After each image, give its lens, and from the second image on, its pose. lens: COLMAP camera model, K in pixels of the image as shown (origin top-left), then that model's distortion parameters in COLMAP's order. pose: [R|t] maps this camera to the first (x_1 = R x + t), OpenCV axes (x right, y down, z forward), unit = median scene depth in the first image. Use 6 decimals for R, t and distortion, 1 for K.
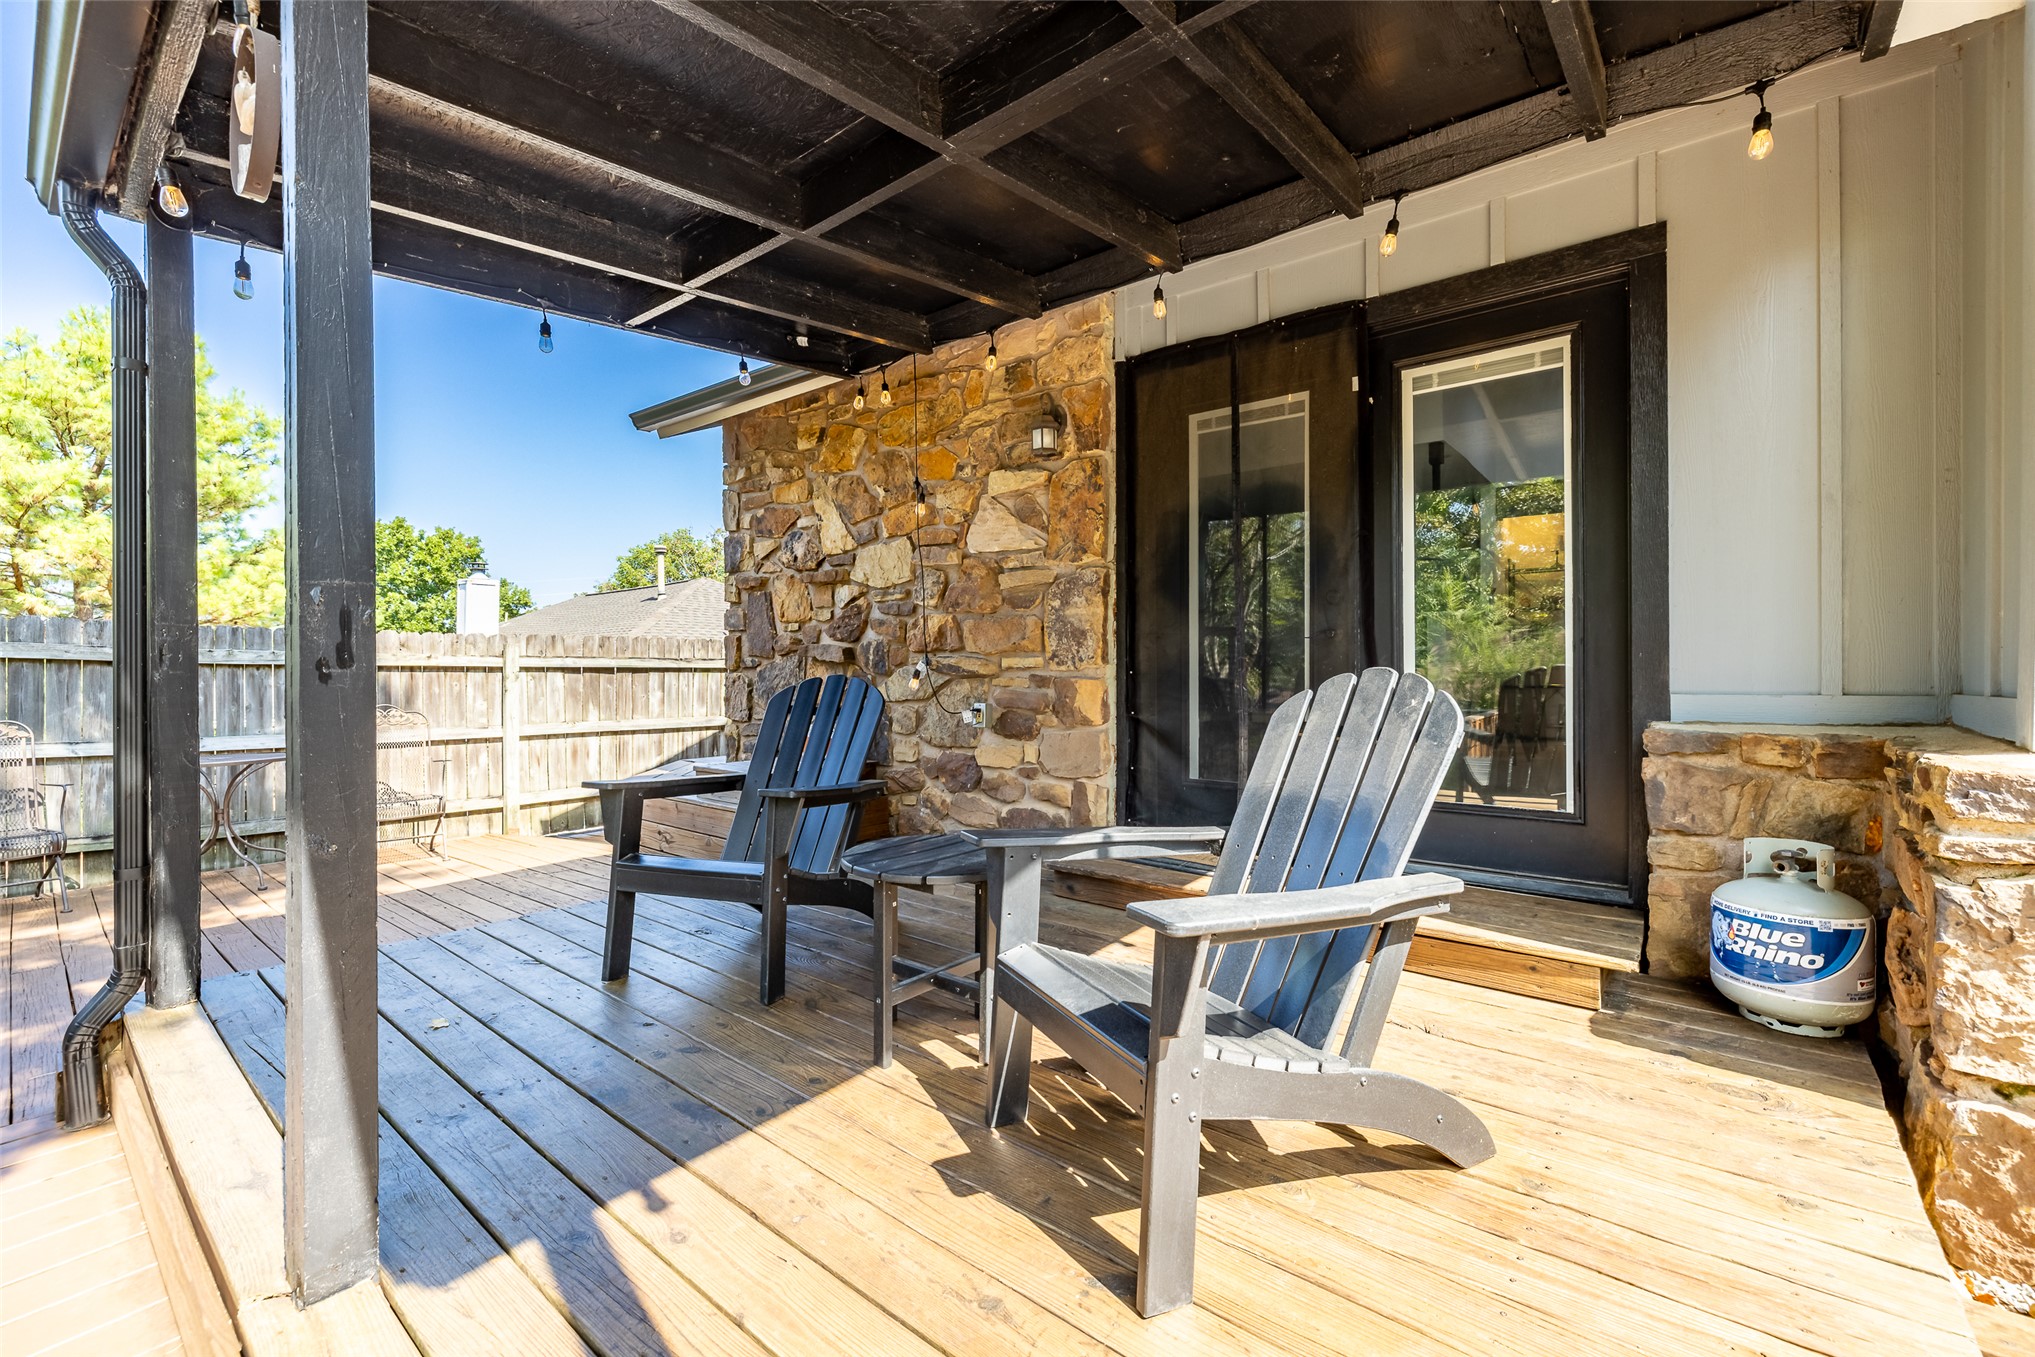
lens RADIAL K [[849.5, 0, 1012.3], [0, 849.5, 666.1], [0, 0, 1]] dist [-0.000707, 0.000291]
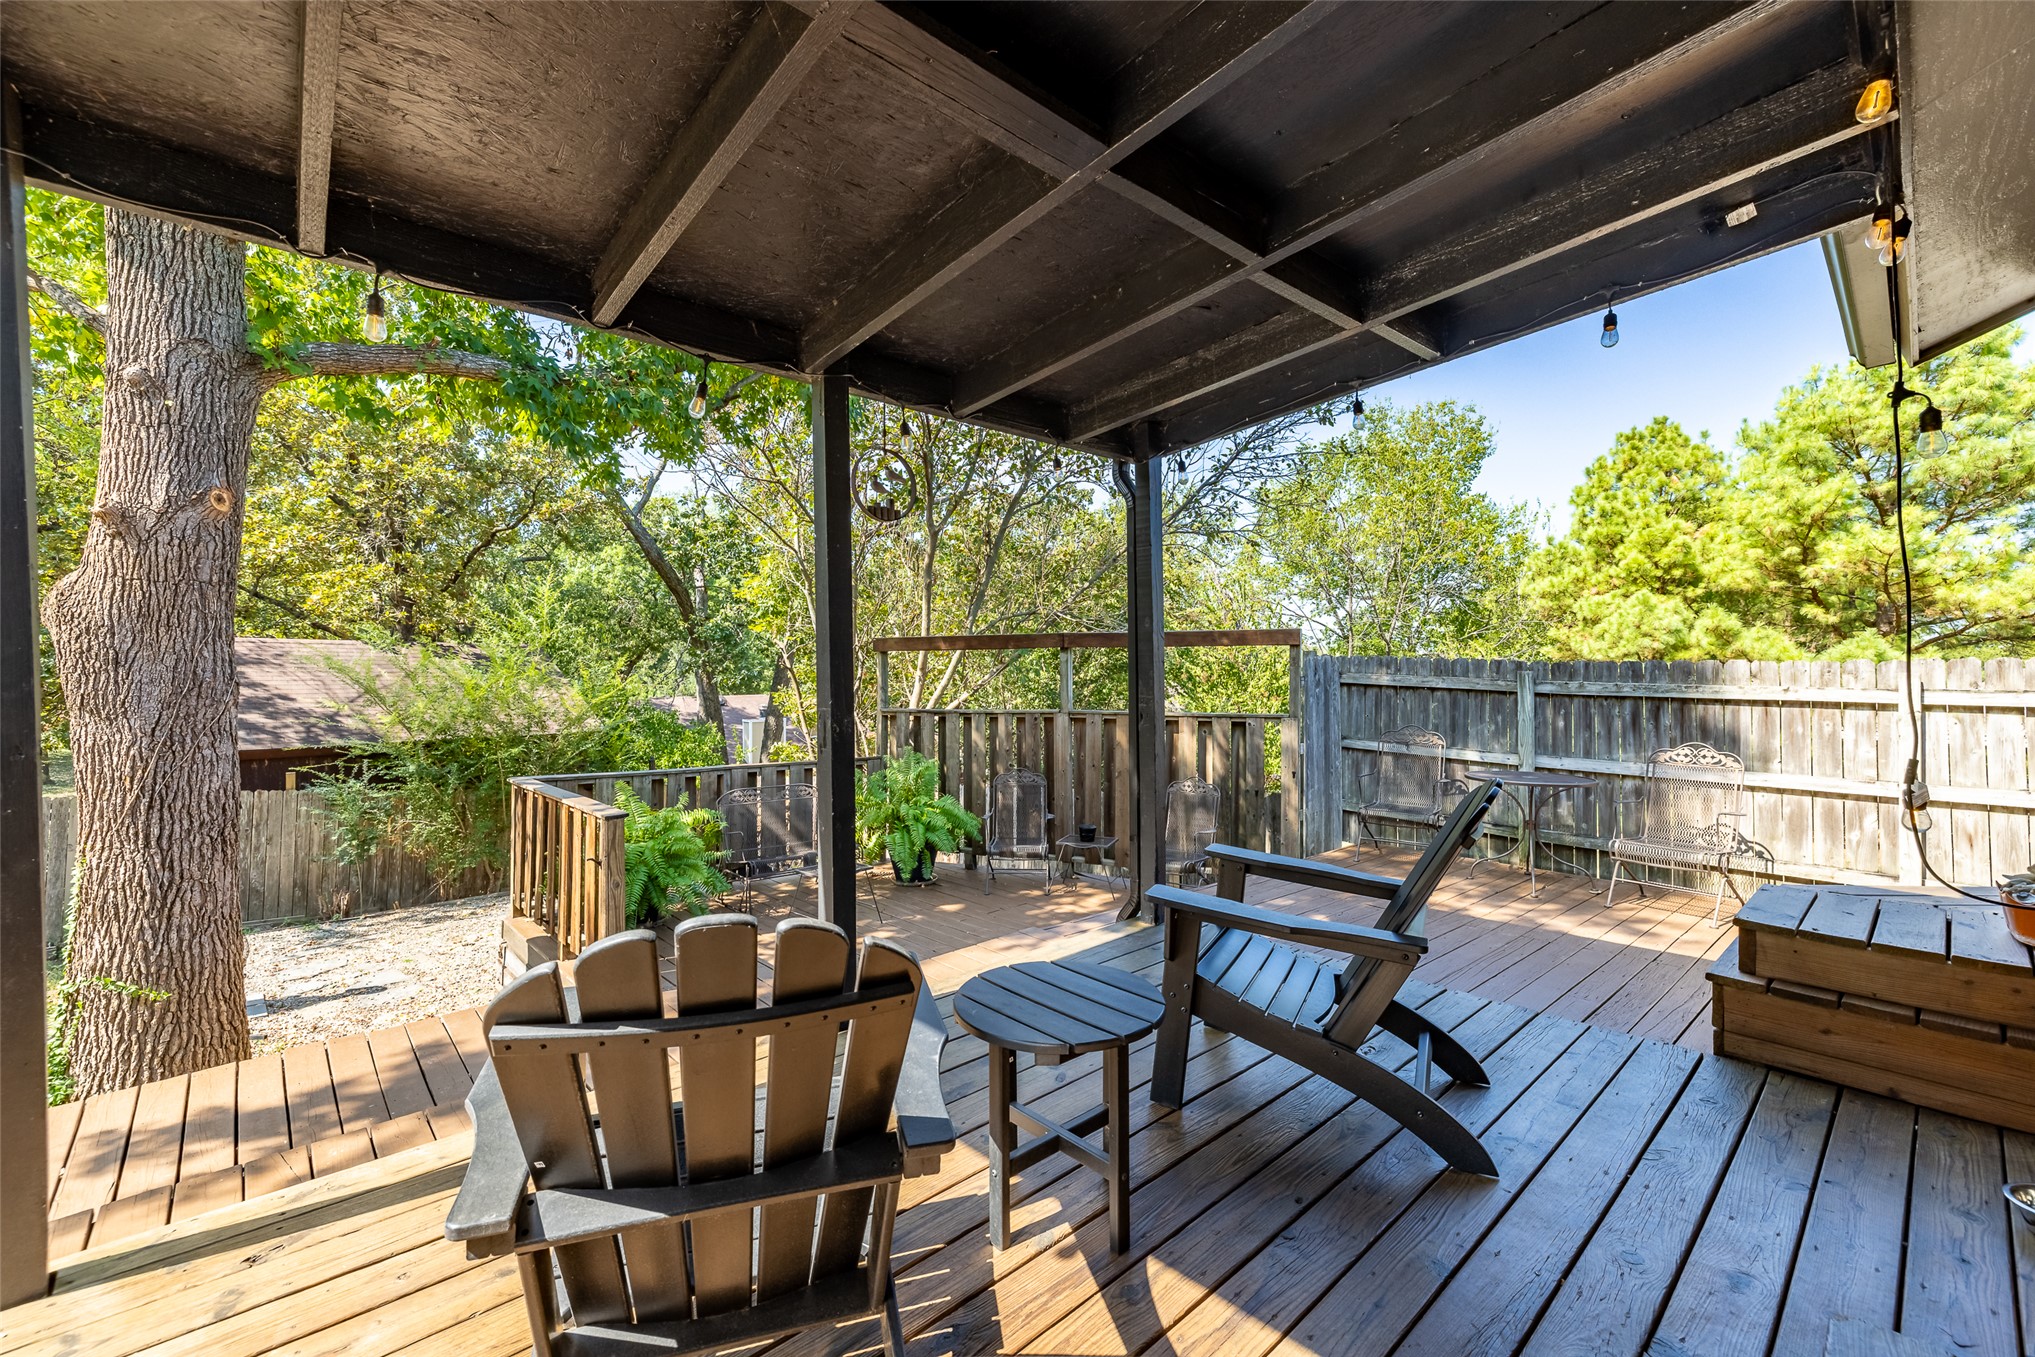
lens RADIAL K [[849.5, 0, 1014.9], [0, 849.5, 663.3], [0, 0, 1]] dist [-0.000707, 0.000291]
pose [[-0.141340, 0.001500, -0.989960, 0.372521], [0.005453, 0.999985, 0.000737, -0.060138], [0.989946, -0.005294, -0.141346, 0.506714]]
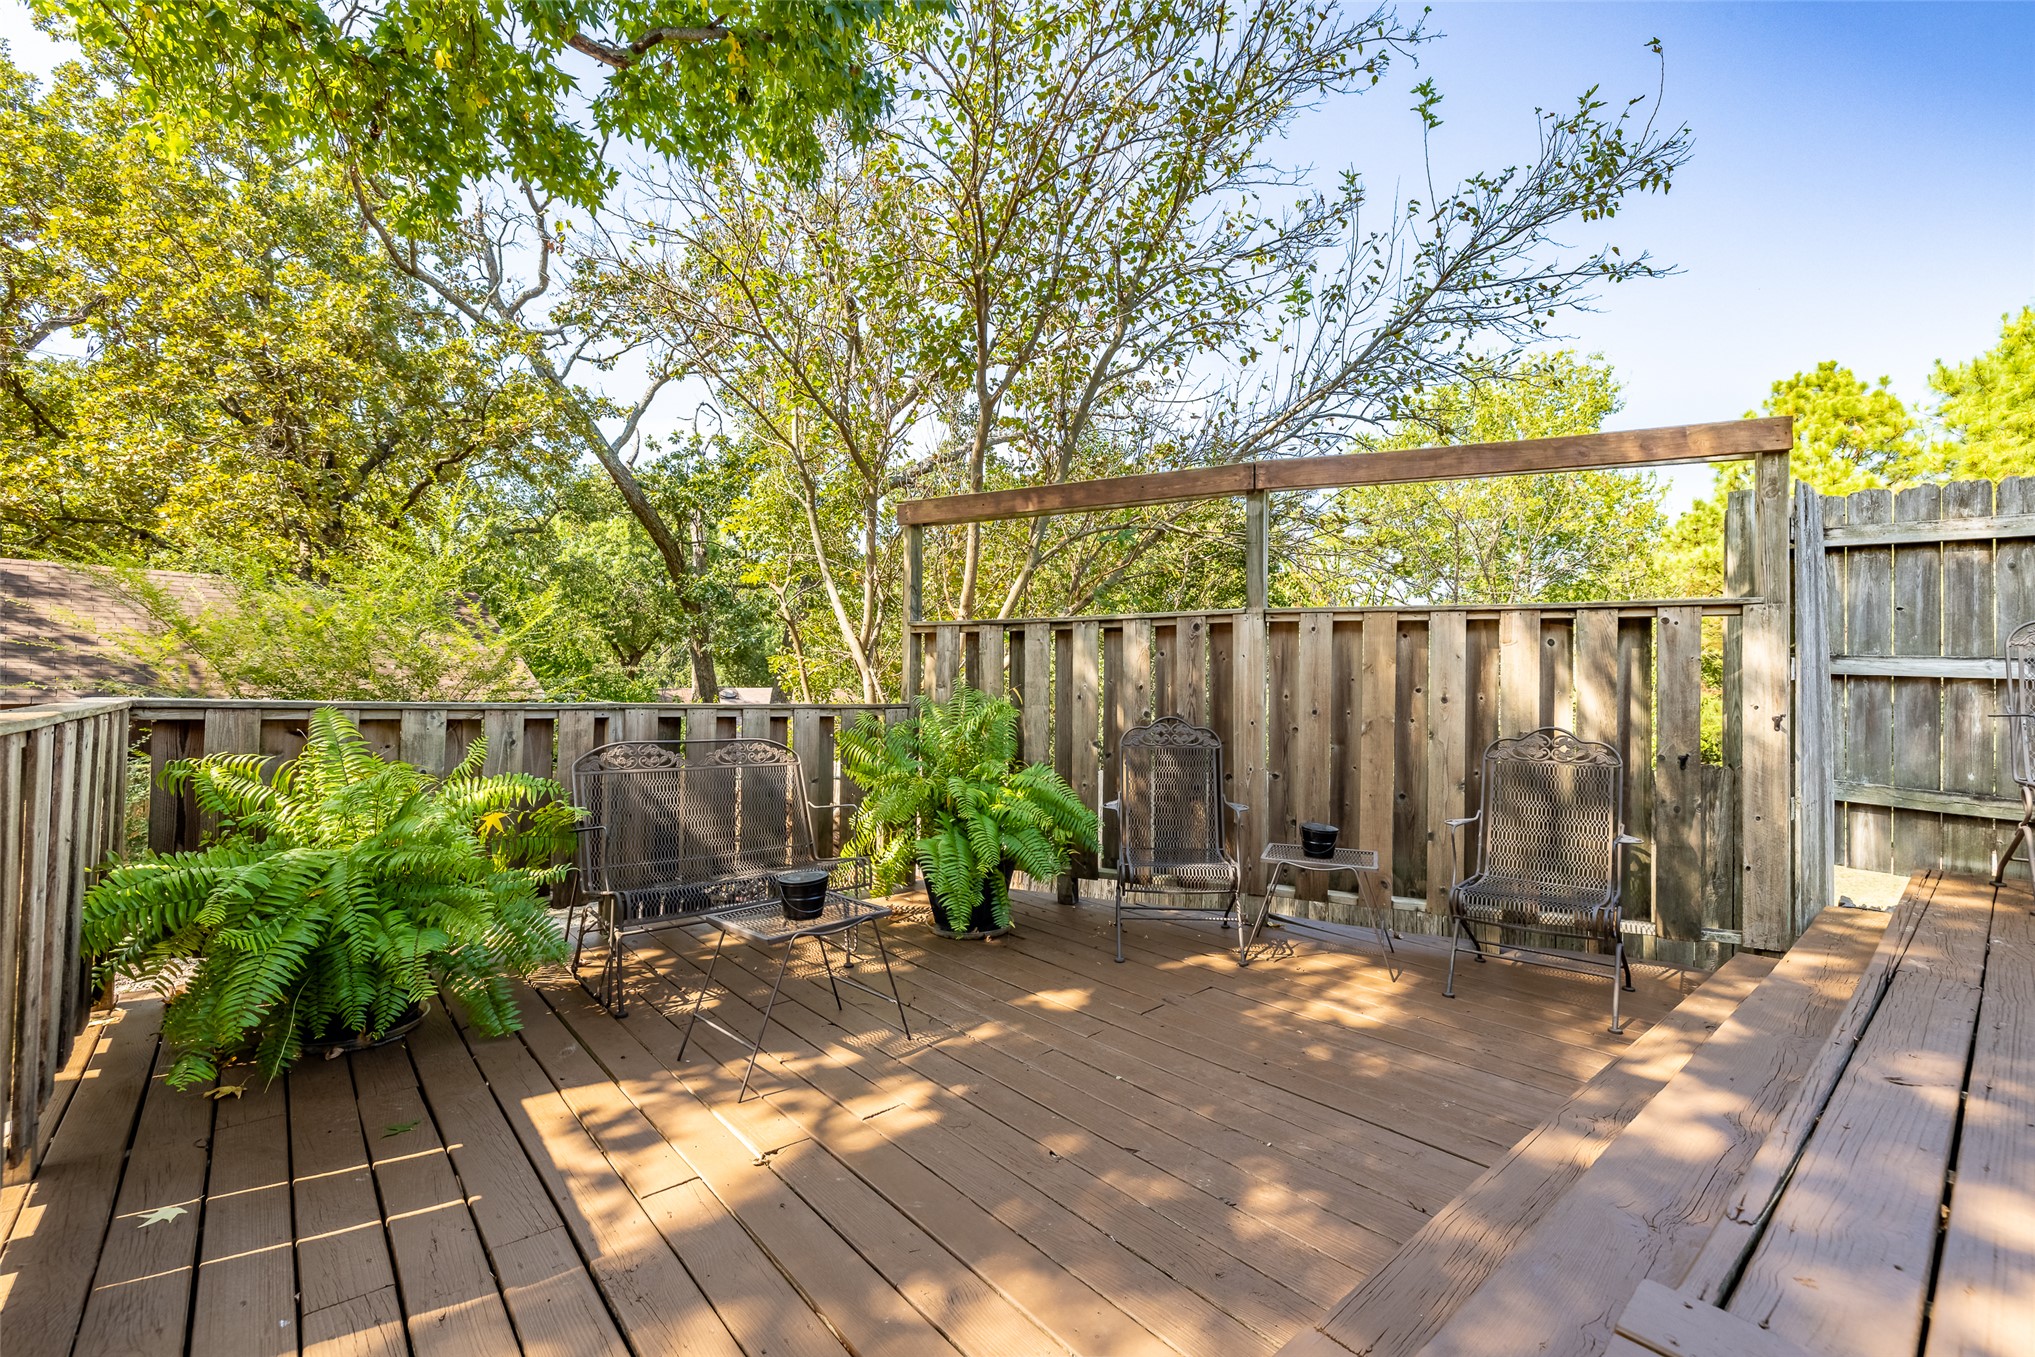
lens RADIAL K [[849.5, 0, 1021.2], [0, 849.5, 660.3], [0, 0, 1]] dist [-0.000707, 0.000291]
pose [[-0.163864, -0.015539, -0.986361, -0.426655], [-0.003900, 0.999878, -0.015104, 0.111929], [0.986475, 0.001371, -0.163905, 0.257122]]
